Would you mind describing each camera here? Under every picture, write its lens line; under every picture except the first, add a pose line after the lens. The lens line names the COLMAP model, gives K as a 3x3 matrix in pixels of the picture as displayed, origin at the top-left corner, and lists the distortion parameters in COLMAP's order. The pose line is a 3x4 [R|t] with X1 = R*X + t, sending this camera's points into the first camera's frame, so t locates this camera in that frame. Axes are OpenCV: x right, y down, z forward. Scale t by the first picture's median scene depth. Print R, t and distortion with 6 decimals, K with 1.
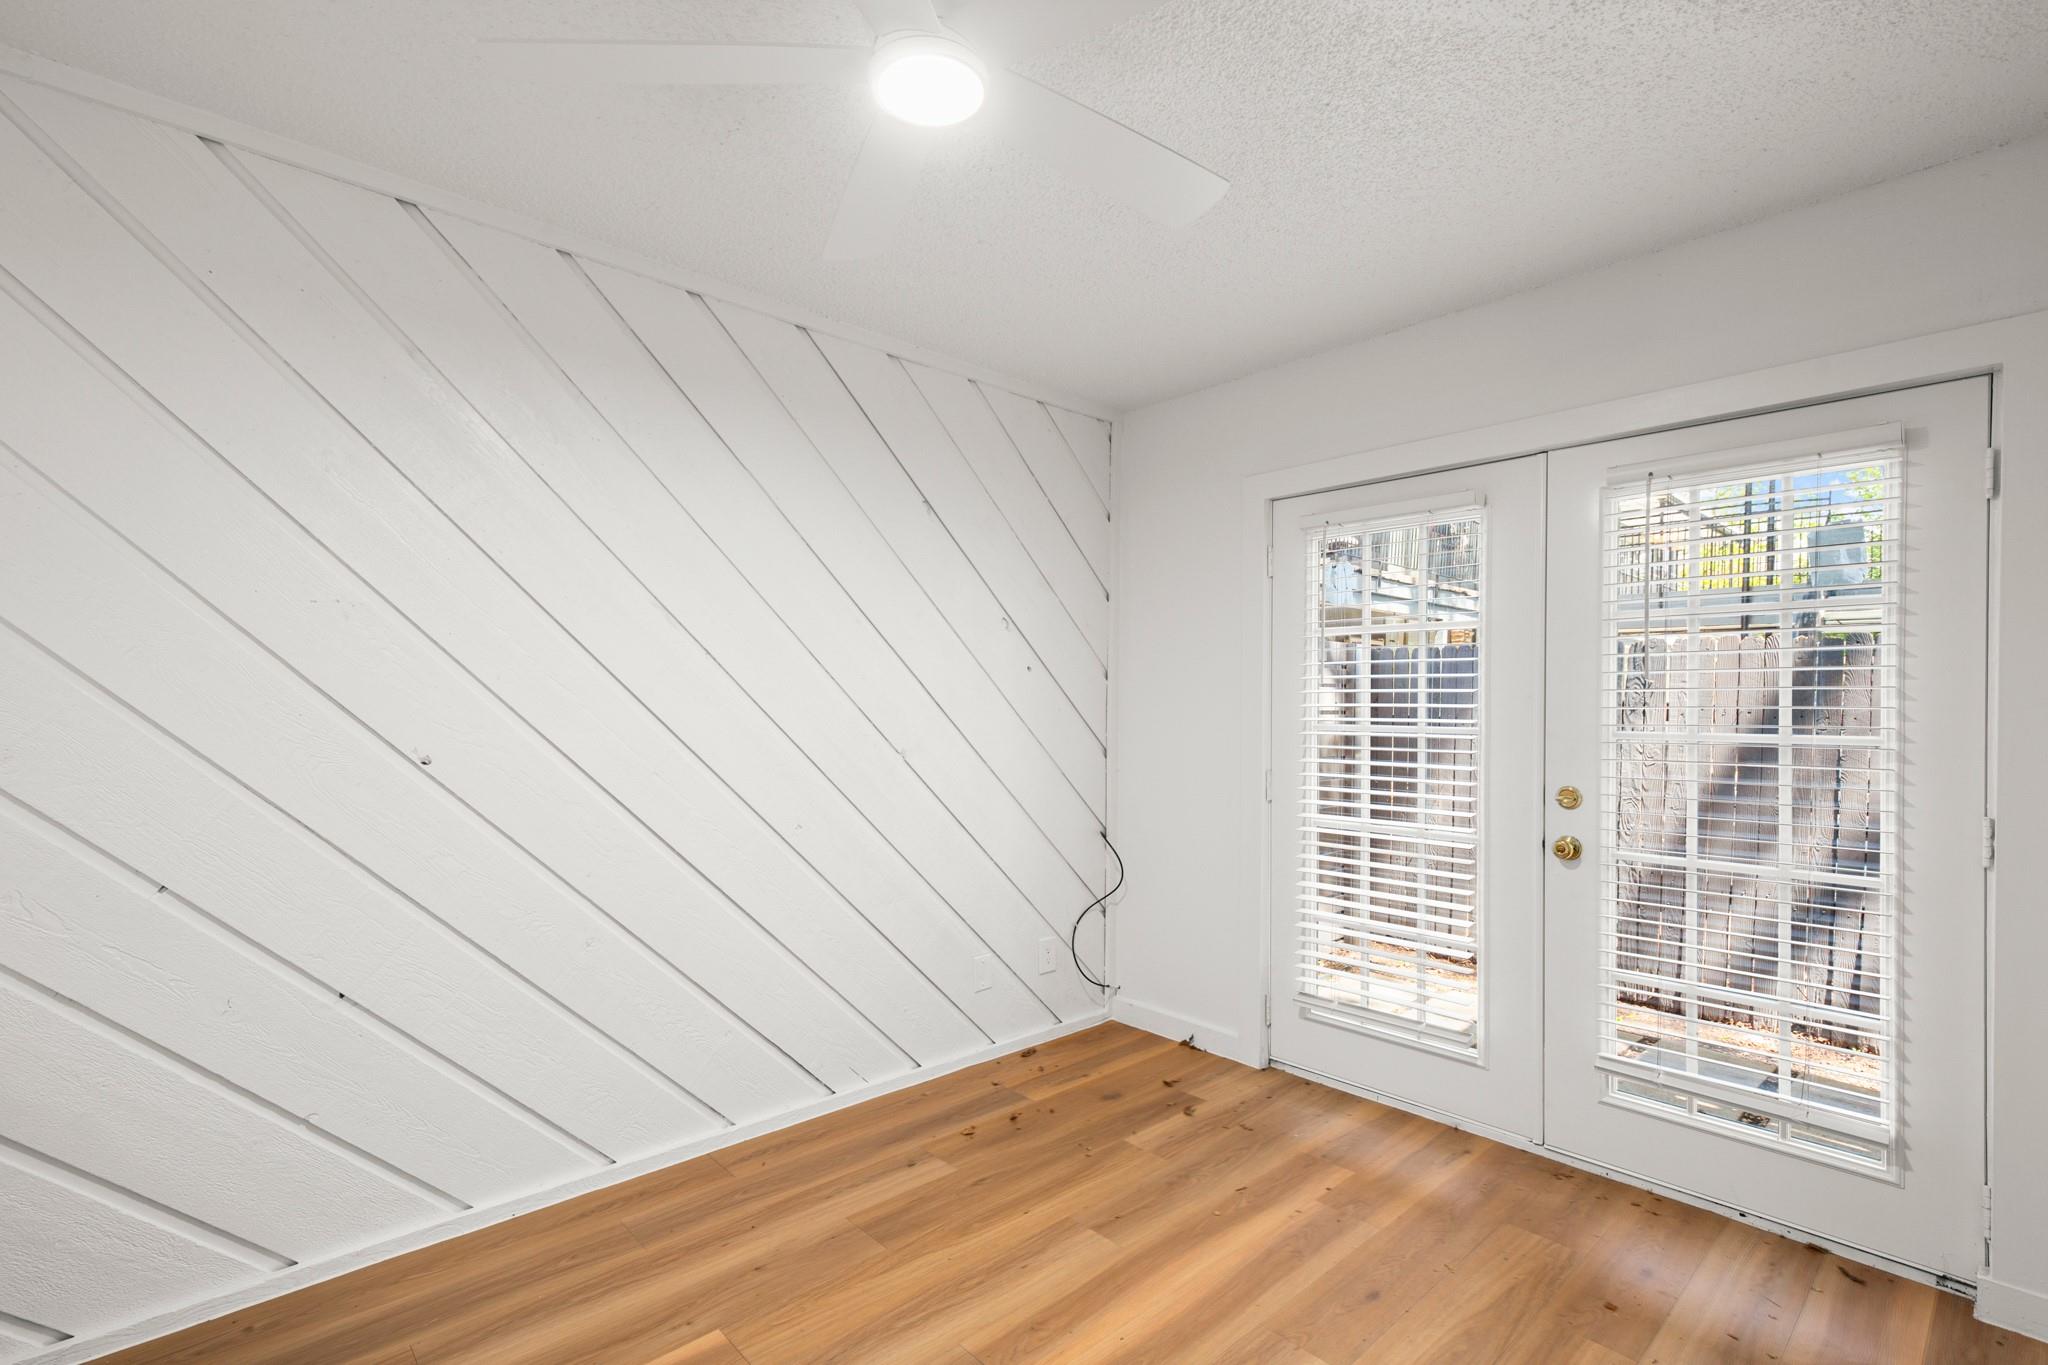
lens RADIAL K [[943.1, 0, 977.4], [0, 943.1, 714.5], [0, 0, 1]] dist [0.020347, -0.000060]
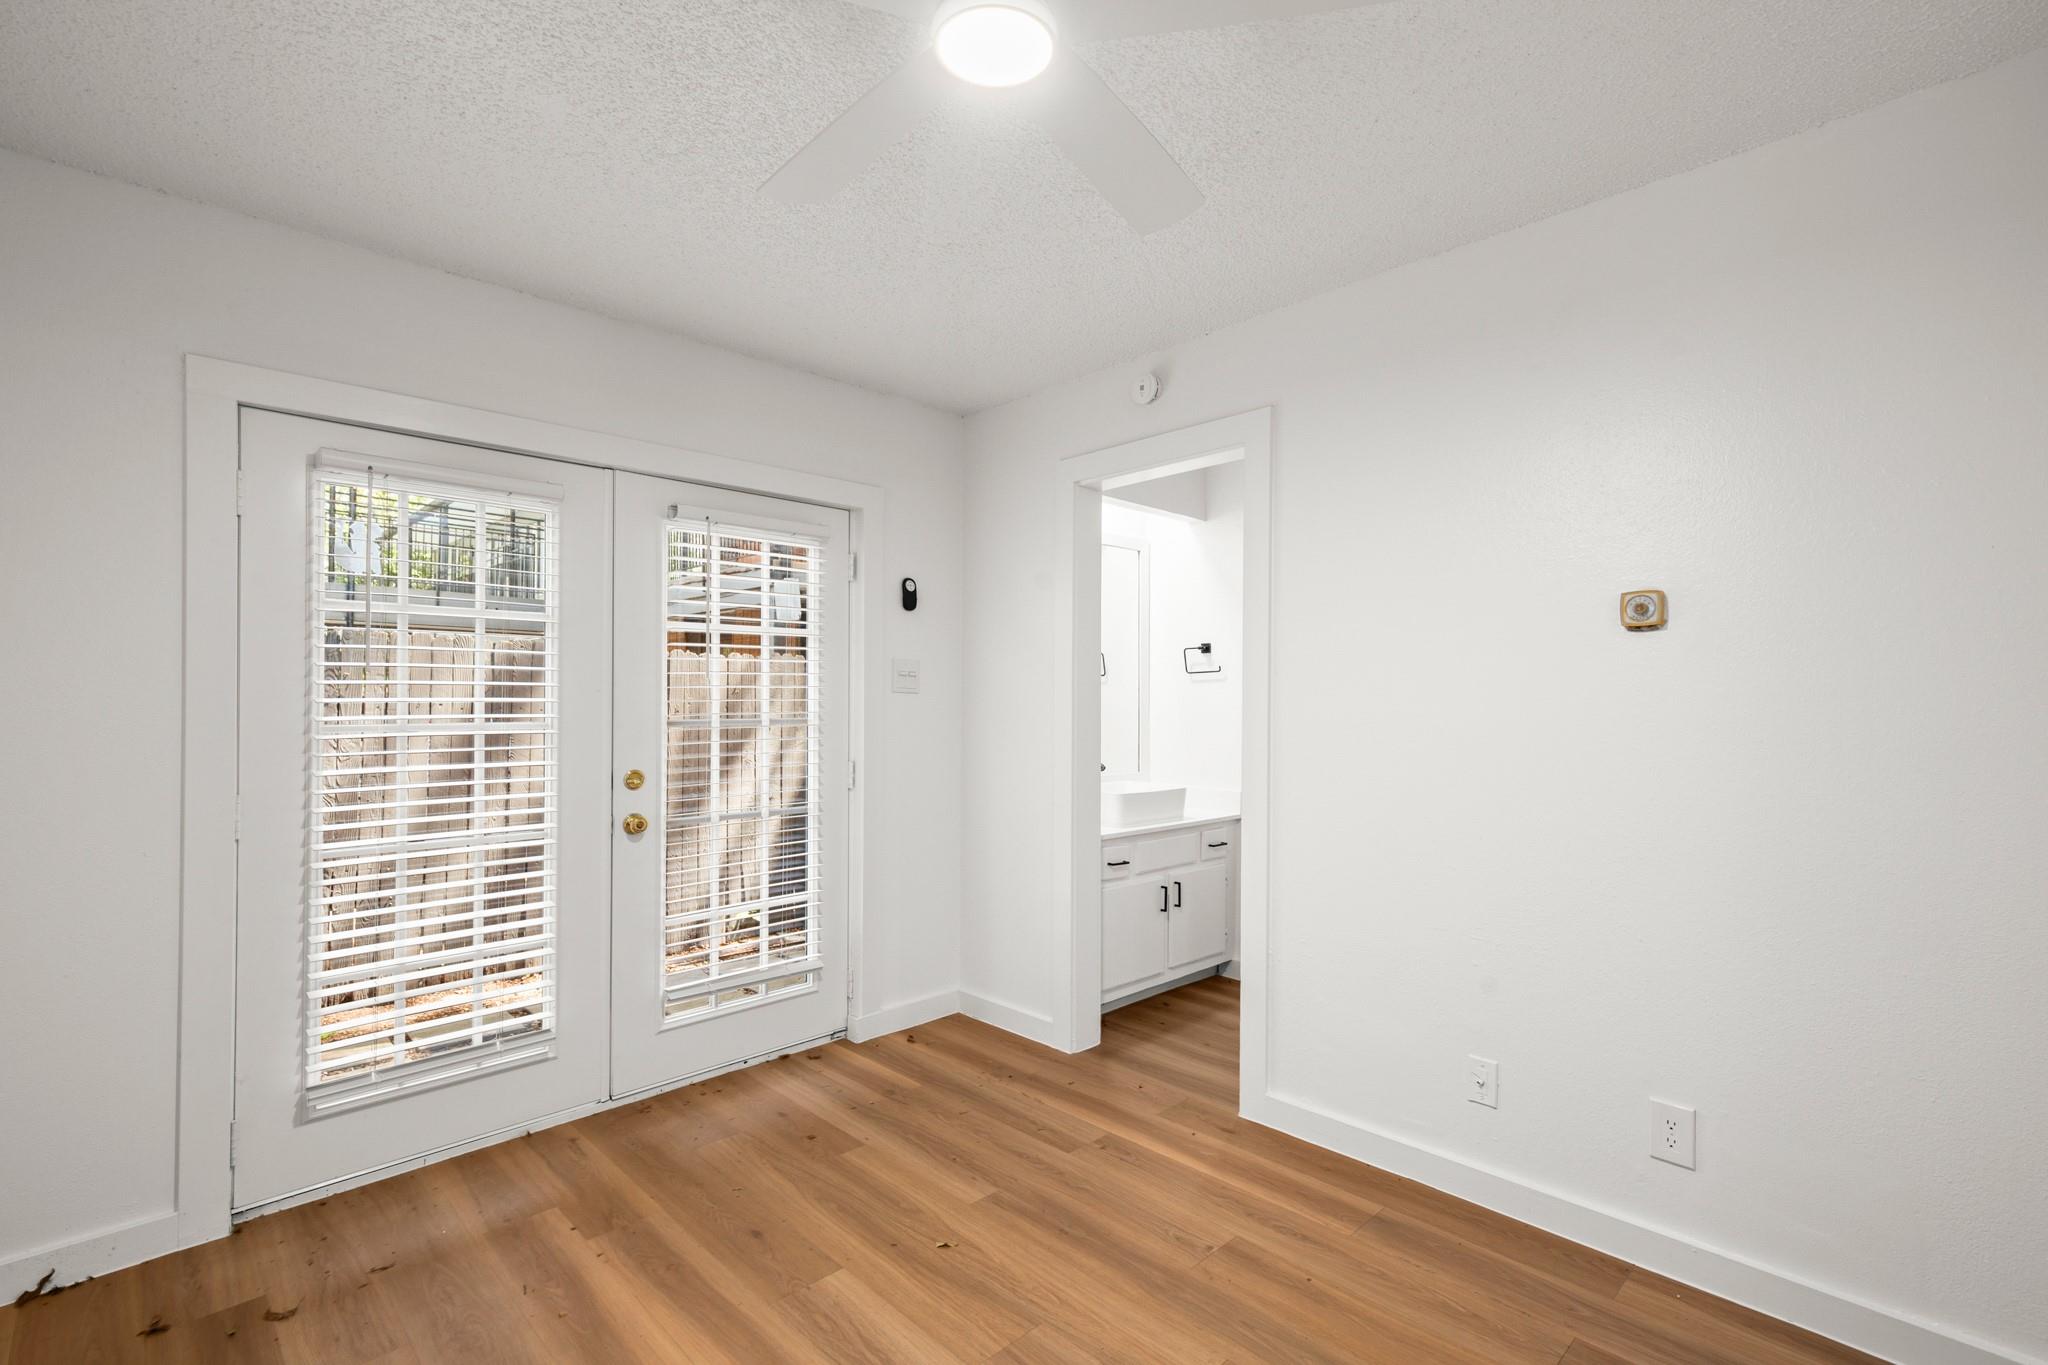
lens RADIAL K [[943.1, 0, 1050.9], [0, 943.1, 706.4], [0, 0, 1]] dist [0.020347, -0.000060]
pose [[-0.067781, -0.009657, 0.997653, -0.503601], [0.016607, 0.999804, 0.010806, -0.004046], [-0.997562, 0.017301, -0.067608, 0.531684]]
